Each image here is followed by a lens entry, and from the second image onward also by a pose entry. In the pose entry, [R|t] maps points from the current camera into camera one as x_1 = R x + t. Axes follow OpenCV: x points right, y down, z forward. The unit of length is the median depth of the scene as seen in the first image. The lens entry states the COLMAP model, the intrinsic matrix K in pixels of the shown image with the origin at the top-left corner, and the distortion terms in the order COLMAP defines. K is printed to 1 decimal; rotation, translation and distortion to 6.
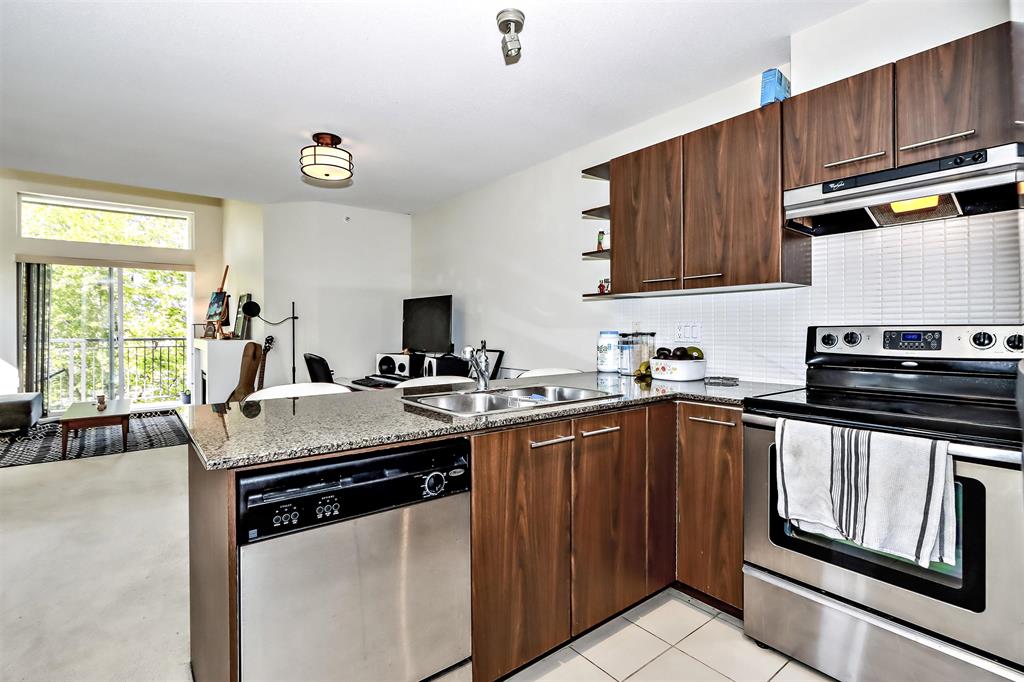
lens RADIAL K [[478.8, 0, 514.4], [0, 478.8, 334.7], [0, 0, 1]] dist [-0.015088, 0.006400]
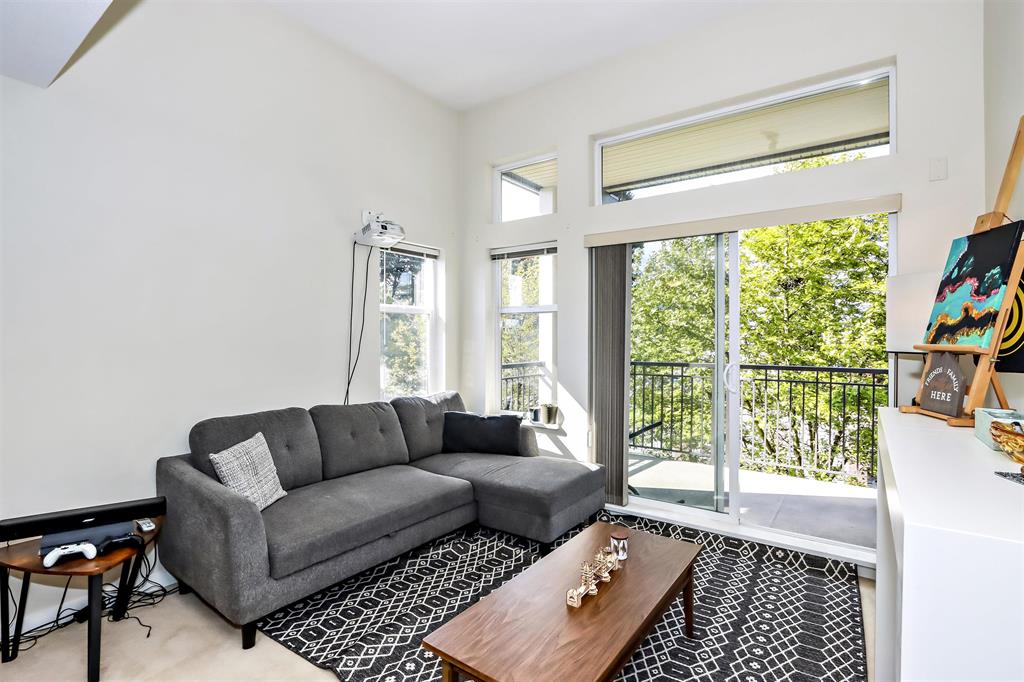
lens RADIAL K [[478.8, 0, 514.6], [0, 478.8, 336.2], [0, 0, 1]] dist [-0.015088, 0.006400]
pose [[0.259178, 0.002740, -0.965826, -1.219497], [-0.014792, 0.999890, -0.001133, -0.086931], [0.965716, 0.014580, 0.259190, 1.920565]]
